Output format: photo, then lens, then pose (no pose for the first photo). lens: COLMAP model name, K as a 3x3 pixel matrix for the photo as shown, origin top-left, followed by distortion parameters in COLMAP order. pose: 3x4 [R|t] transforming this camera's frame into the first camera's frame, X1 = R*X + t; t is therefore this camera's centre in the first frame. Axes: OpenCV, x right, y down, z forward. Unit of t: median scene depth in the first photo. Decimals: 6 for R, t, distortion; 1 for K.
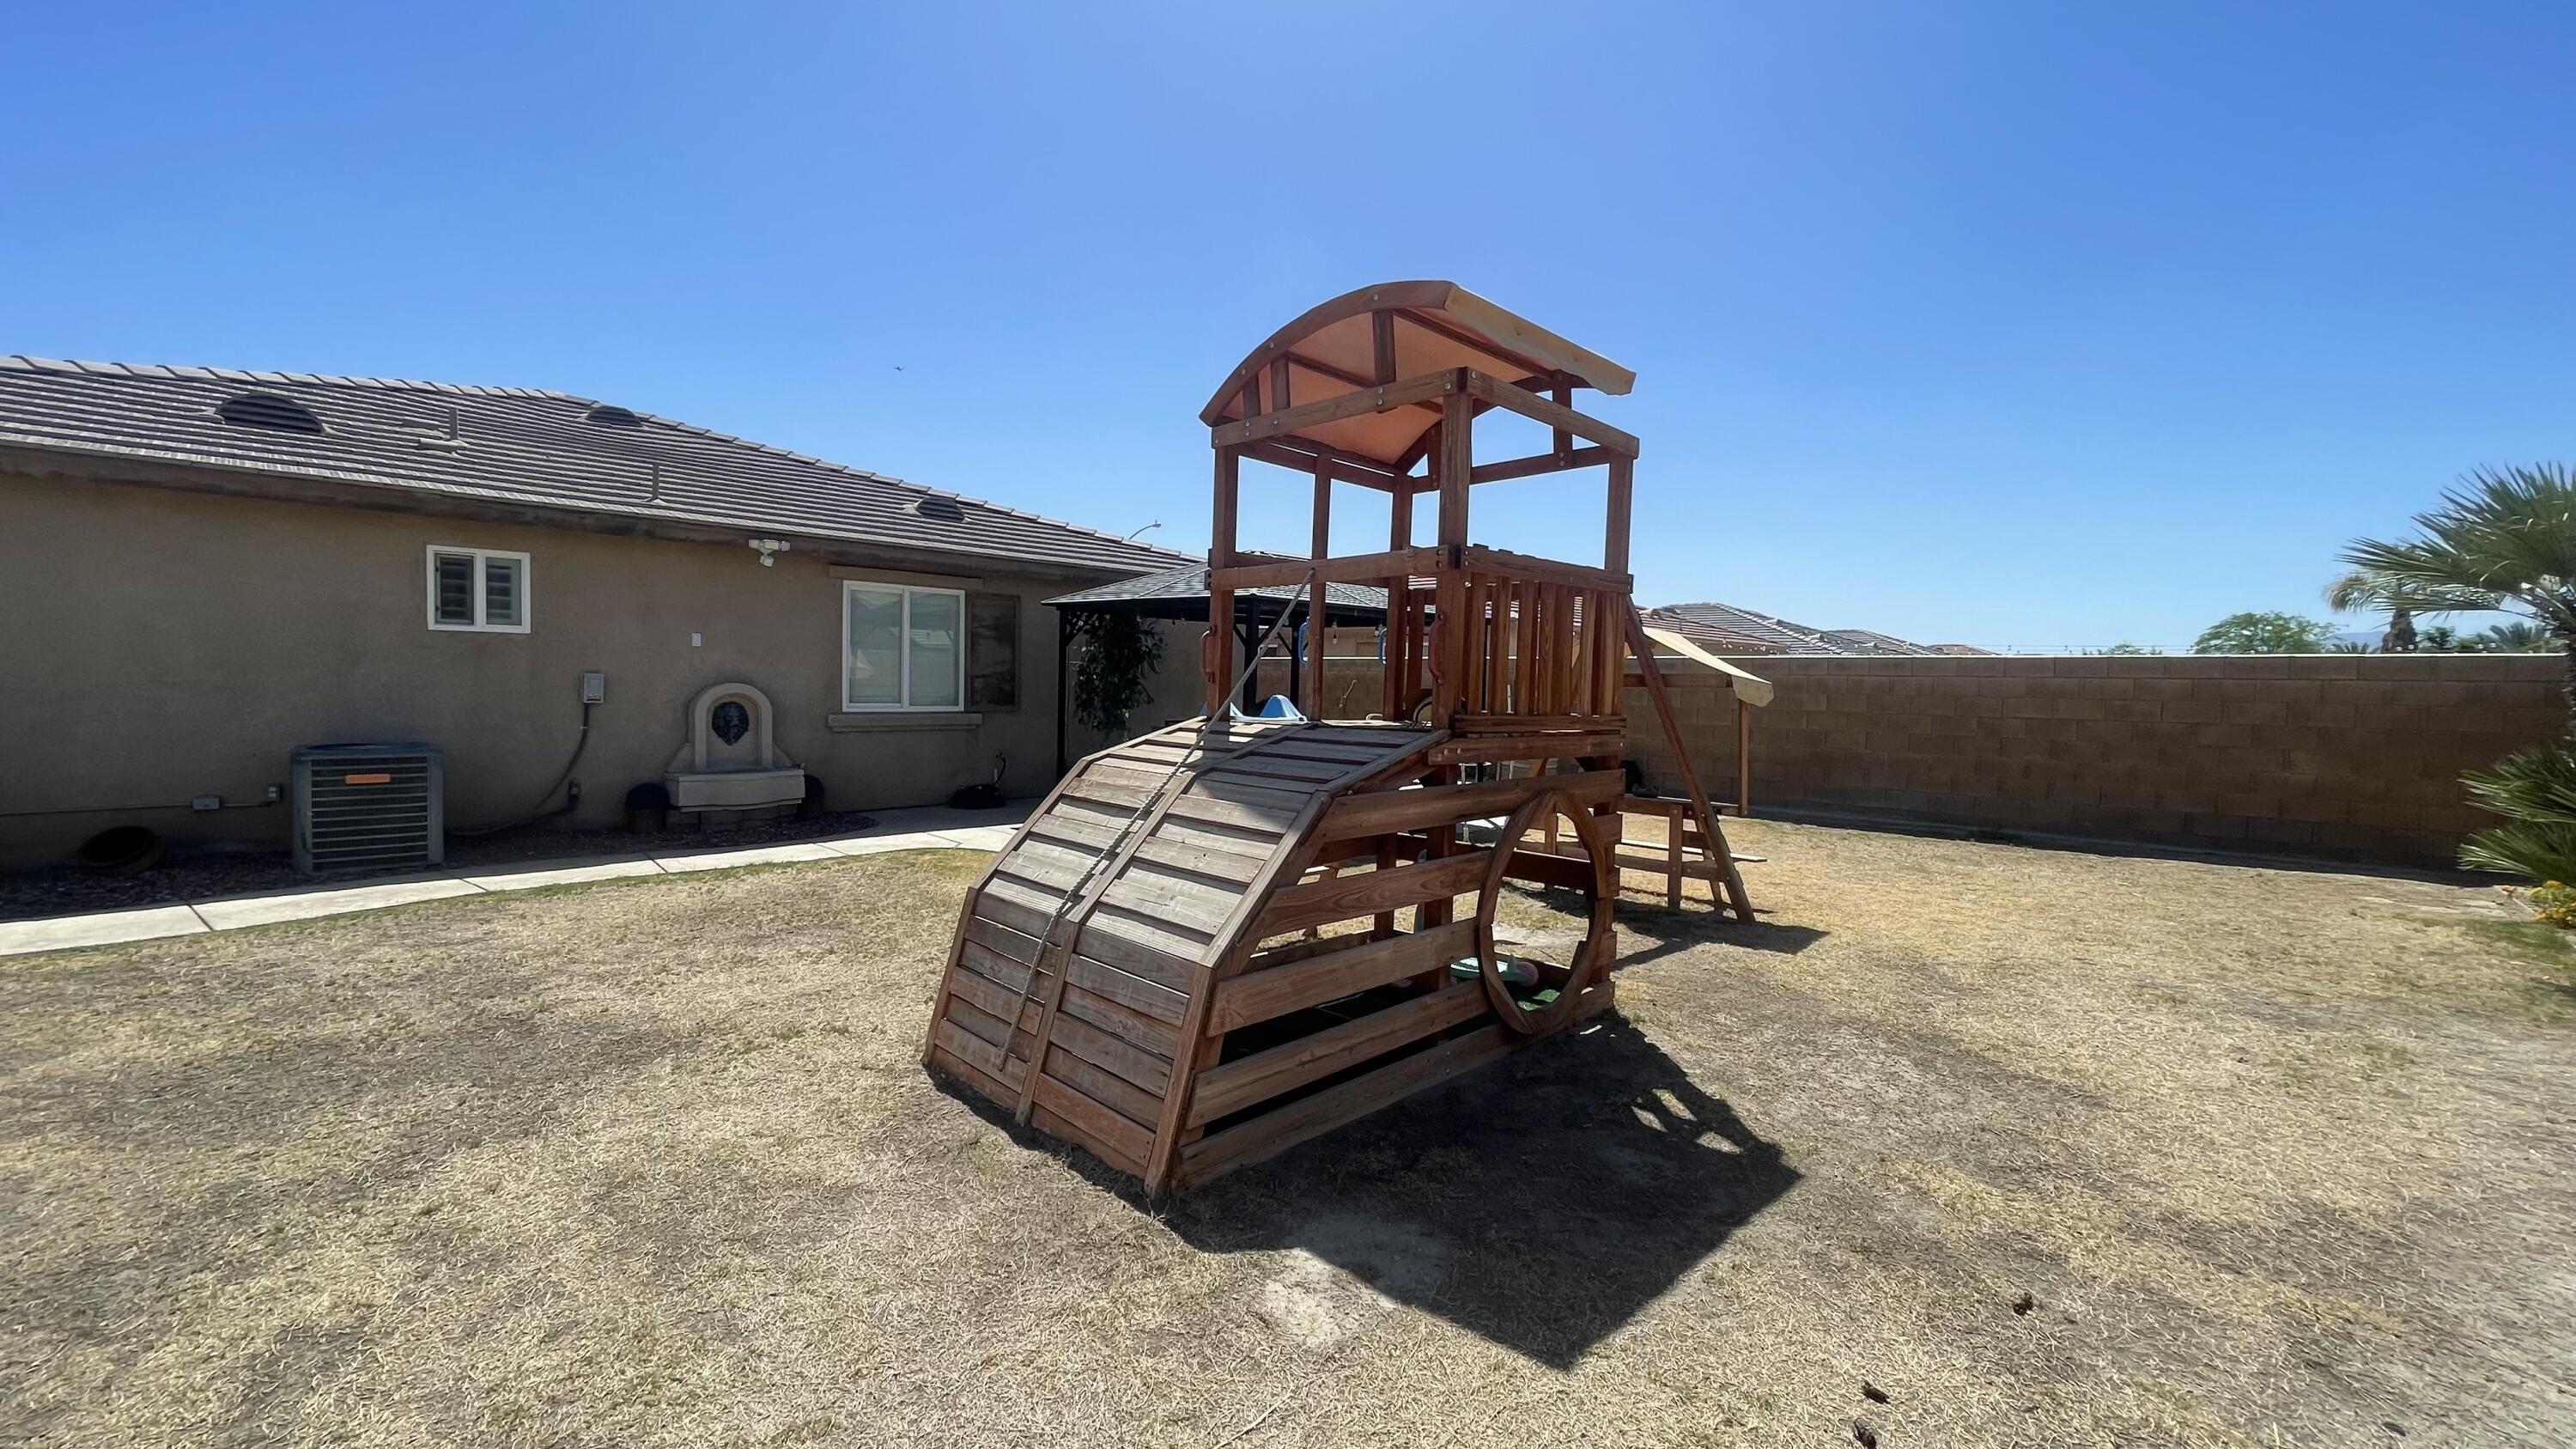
lens RADIAL K [[1035.7, 0, 1289.6], [0, 1035.7, 714.9], [0, 0, 1]] dist [-0.000775, 0.000069]
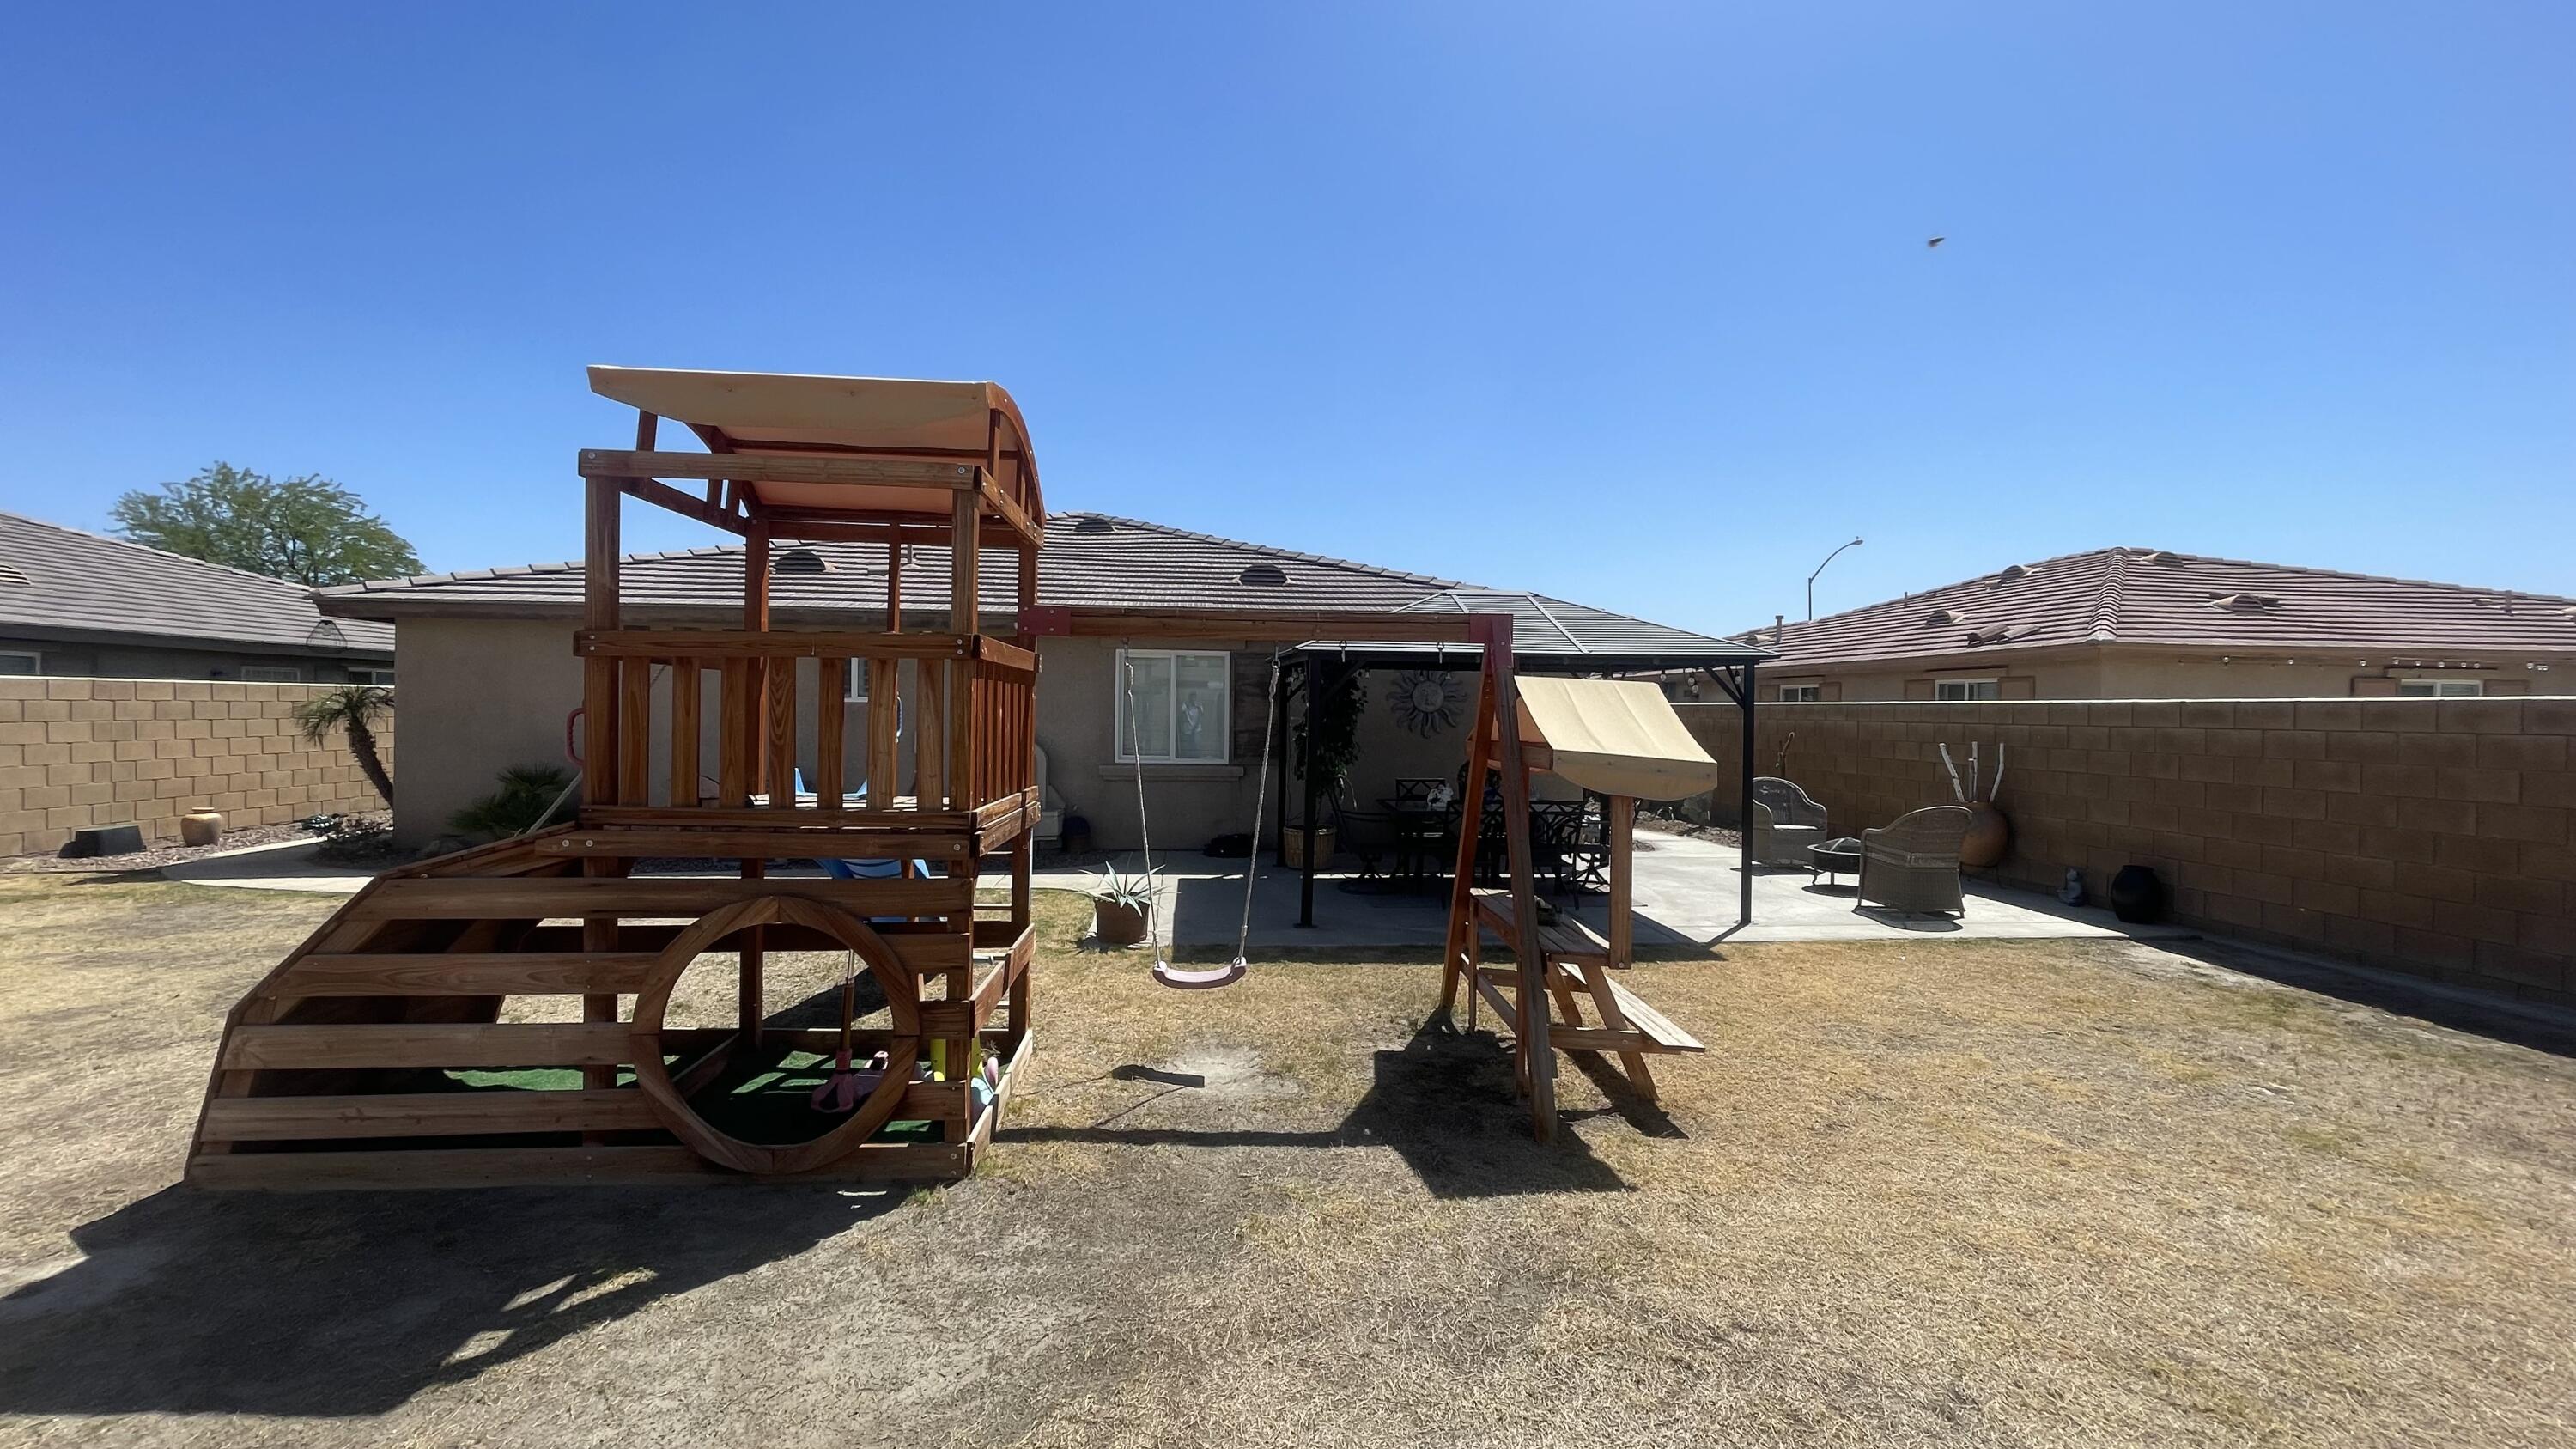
lens RADIAL K [[1035.7, 0, 1289.6], [0, 1035.7, 714.9], [0, 0, 1]] dist [-0.000775, 0.000069]
pose [[0.756947, -0.005795, -0.653450, 0.573879], [-0.019114, 0.999337, -0.031003, -0.029746], [0.653197, 0.035958, 0.756334, 0.308882]]
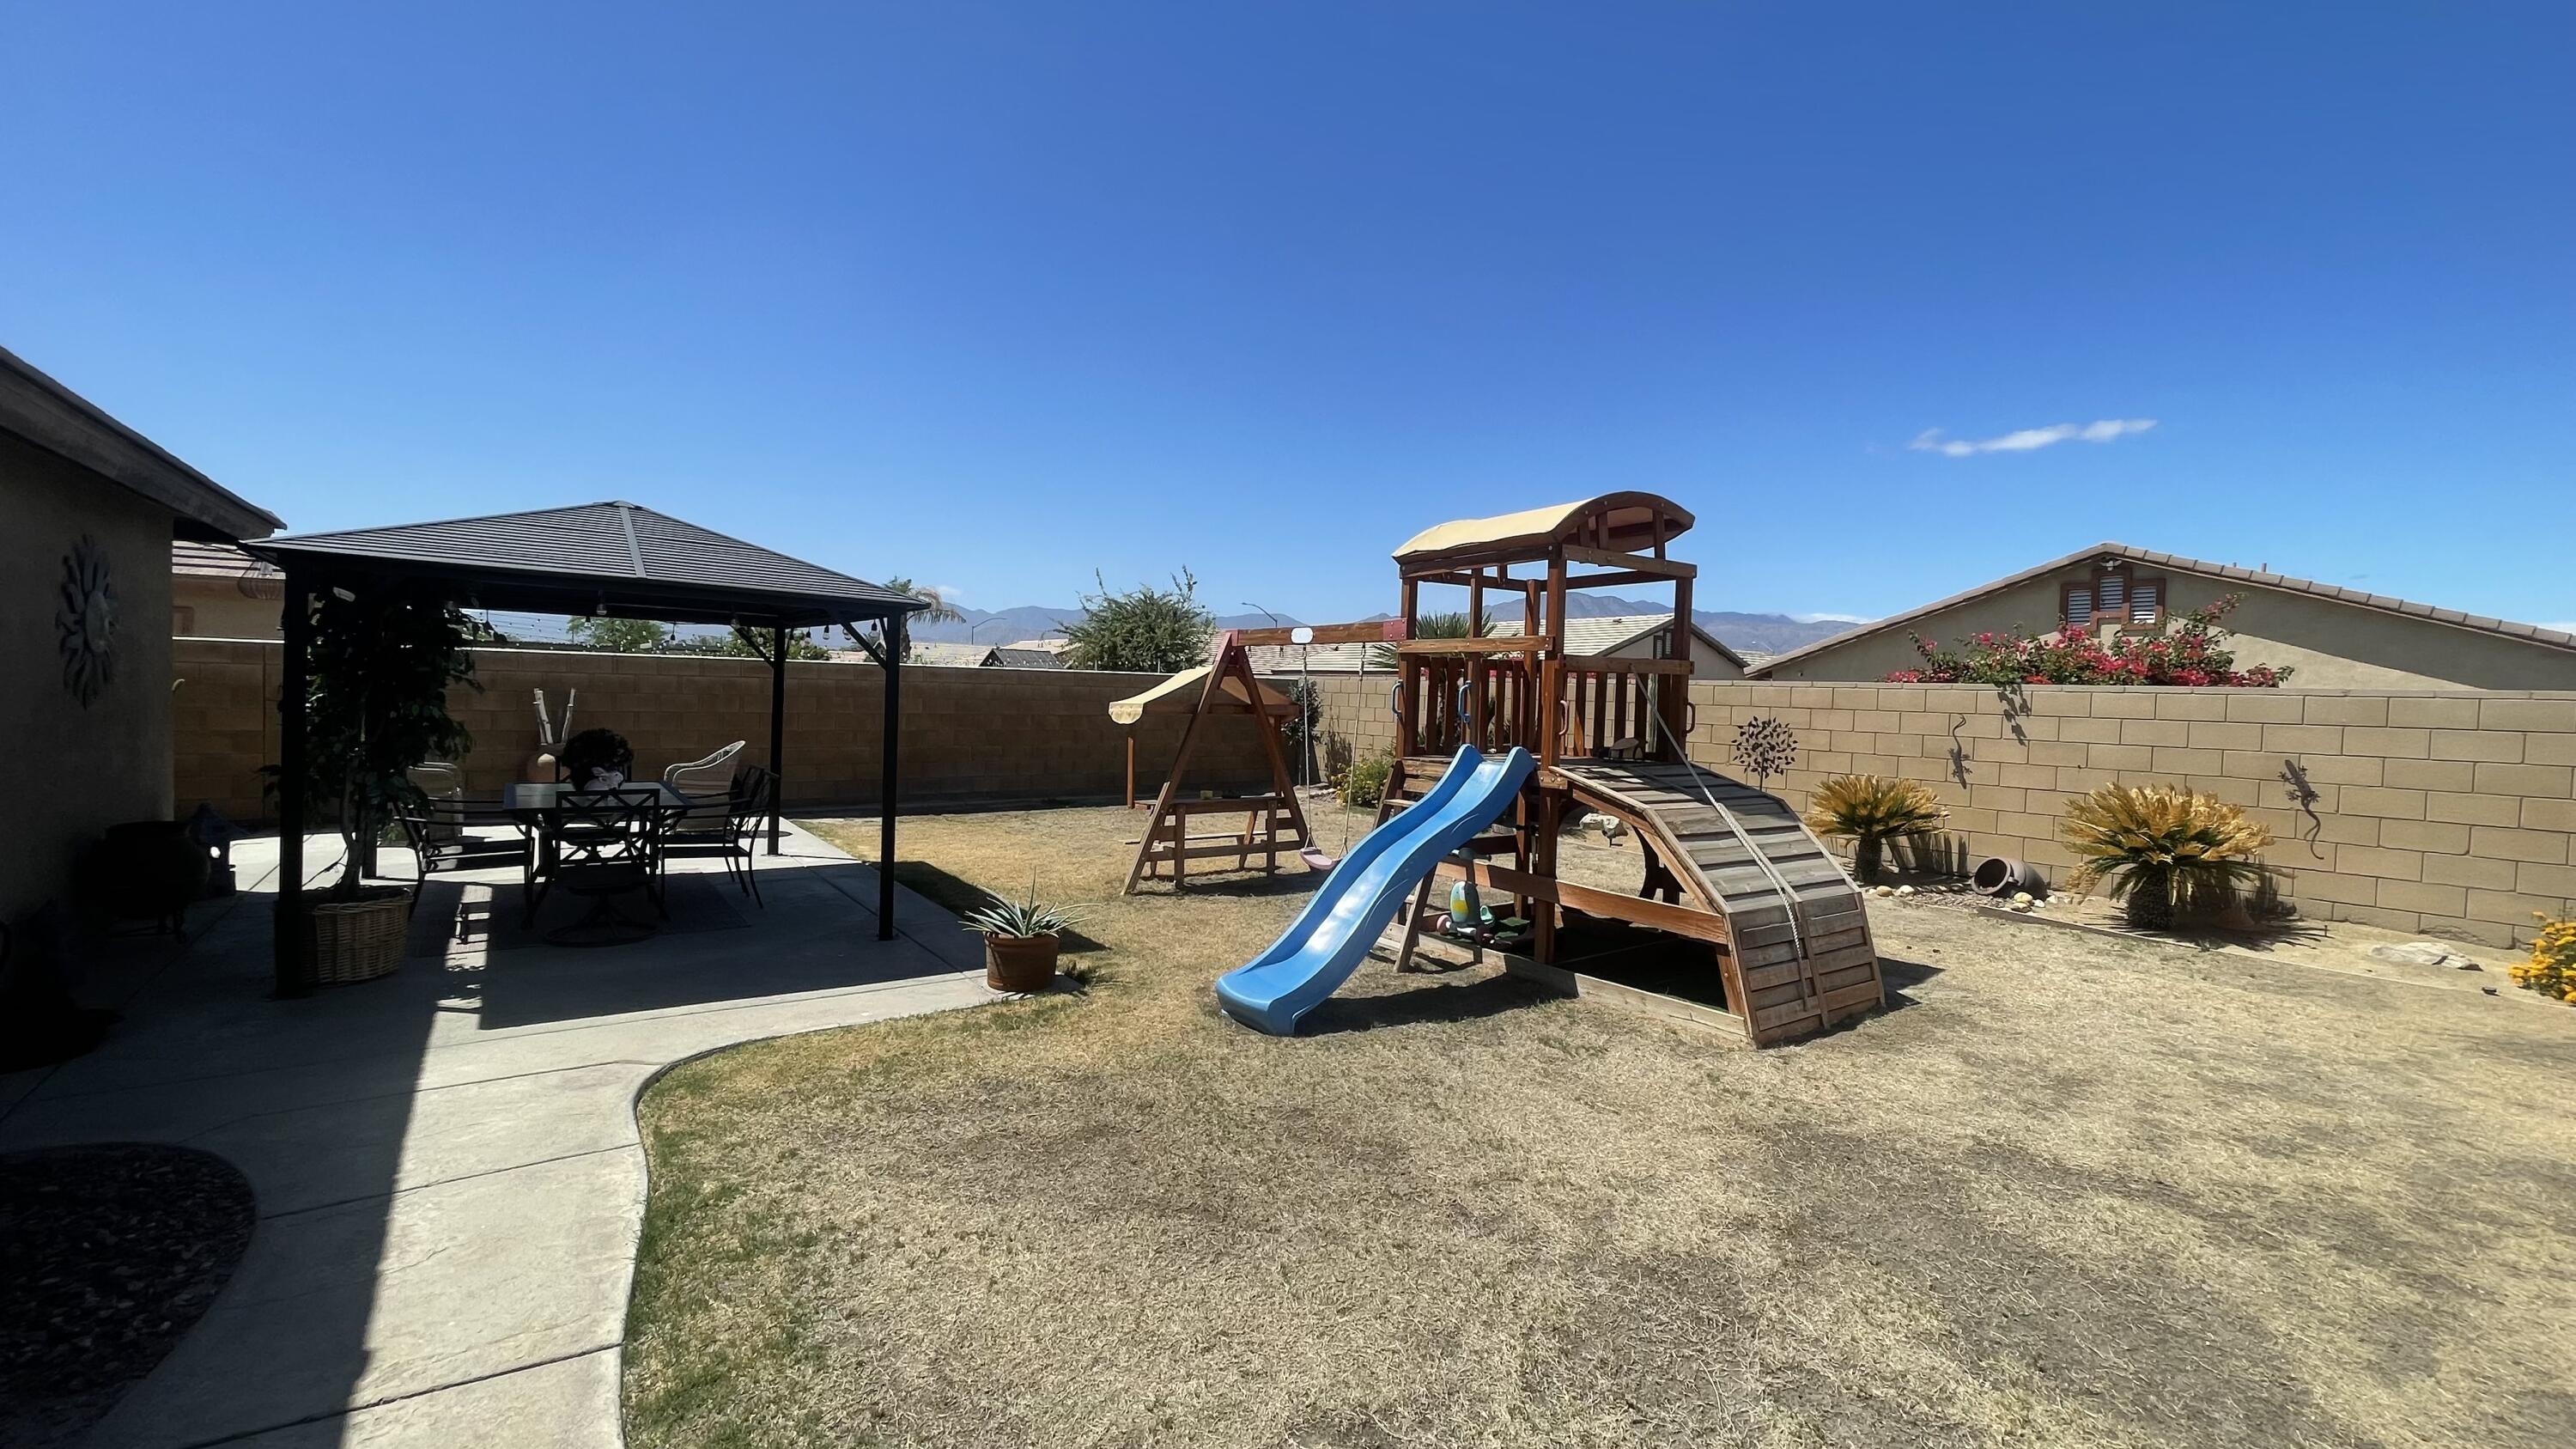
lens RADIAL K [[1038.9, 0, 1277.4], [0, 1038.9, 725.1], [0, 0, 1]] dist [-0.000876, -0.000055]
pose [[0.170796, -0.049771, 0.984049, -0.780124], [0.007073, 0.998760, 0.049287, -0.063912], [-0.985281, -0.001457, 0.170936, 0.620707]]
